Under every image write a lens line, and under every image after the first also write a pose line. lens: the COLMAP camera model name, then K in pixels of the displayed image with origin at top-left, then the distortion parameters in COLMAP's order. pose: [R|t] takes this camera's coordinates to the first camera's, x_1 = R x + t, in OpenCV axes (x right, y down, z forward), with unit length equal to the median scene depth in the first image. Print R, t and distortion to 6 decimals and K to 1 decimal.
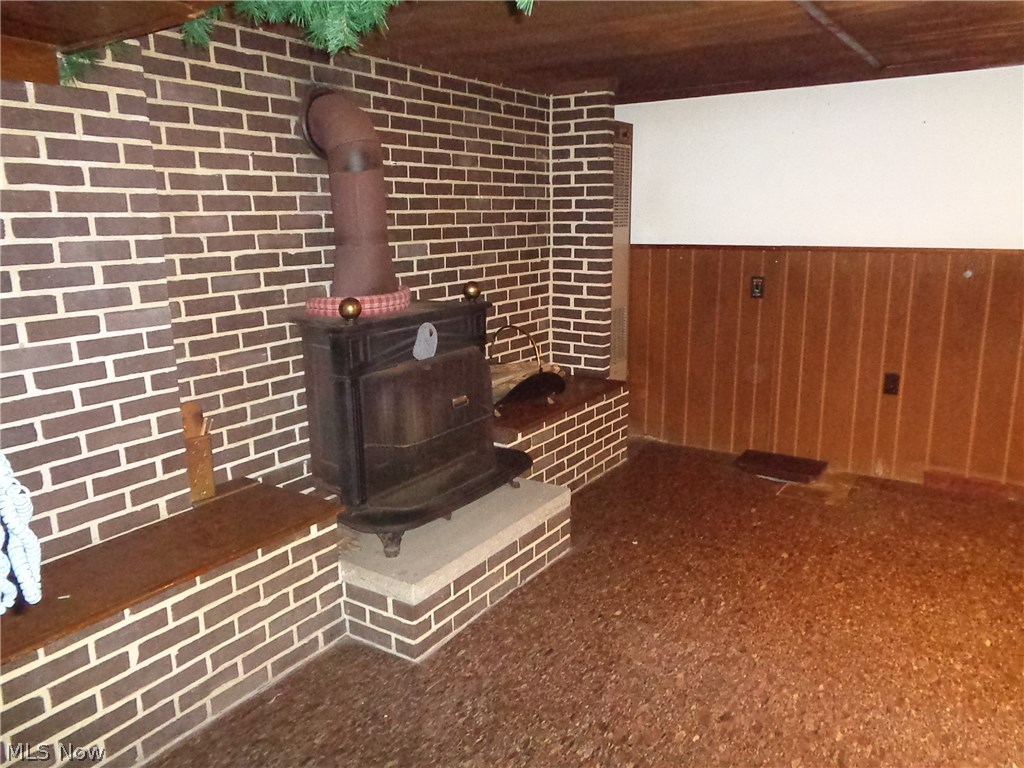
lens RADIAL K [[770.5, 0, 513.7], [0, 770.5, 384.7], [0, 0, 1]] dist [0.005831, 0.006272]
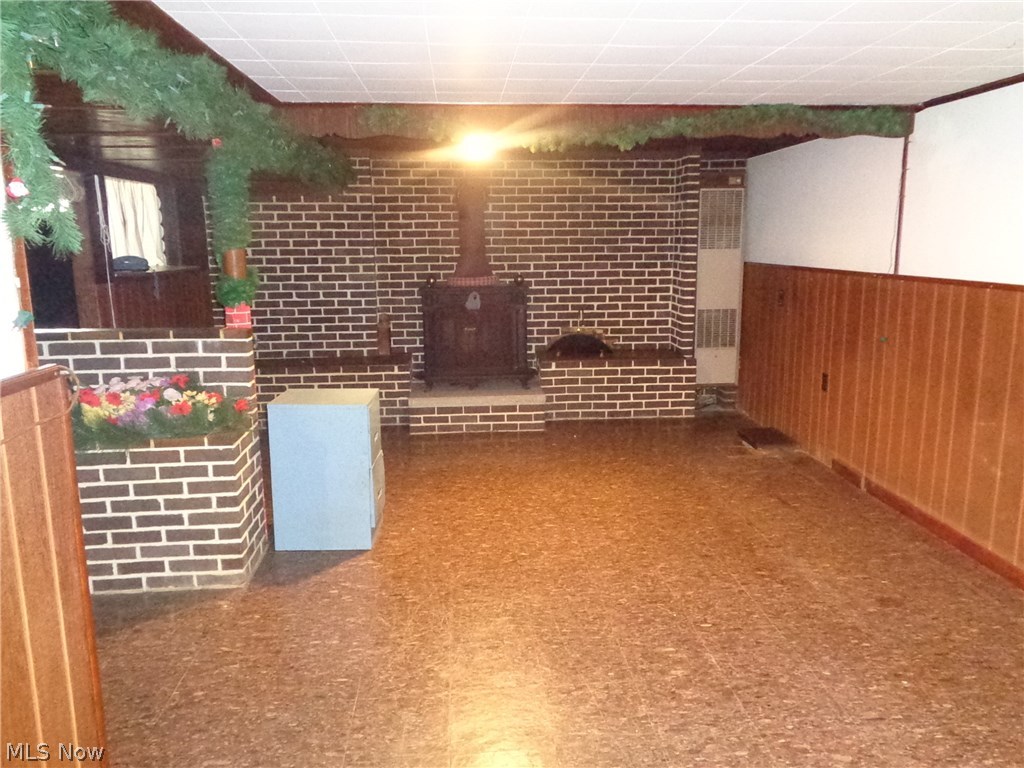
lens RADIAL K [[770.5, 0, 512.1], [0, 770.5, 382.7], [0, 0, 1]] dist [0.005831, 0.006272]
pose [[0.603463, 0.152485, -0.782676, 1.751164], [-0.173231, 0.983173, 0.057981, 0.024289], [0.778347, 0.100594, 0.619723, -0.188588]]
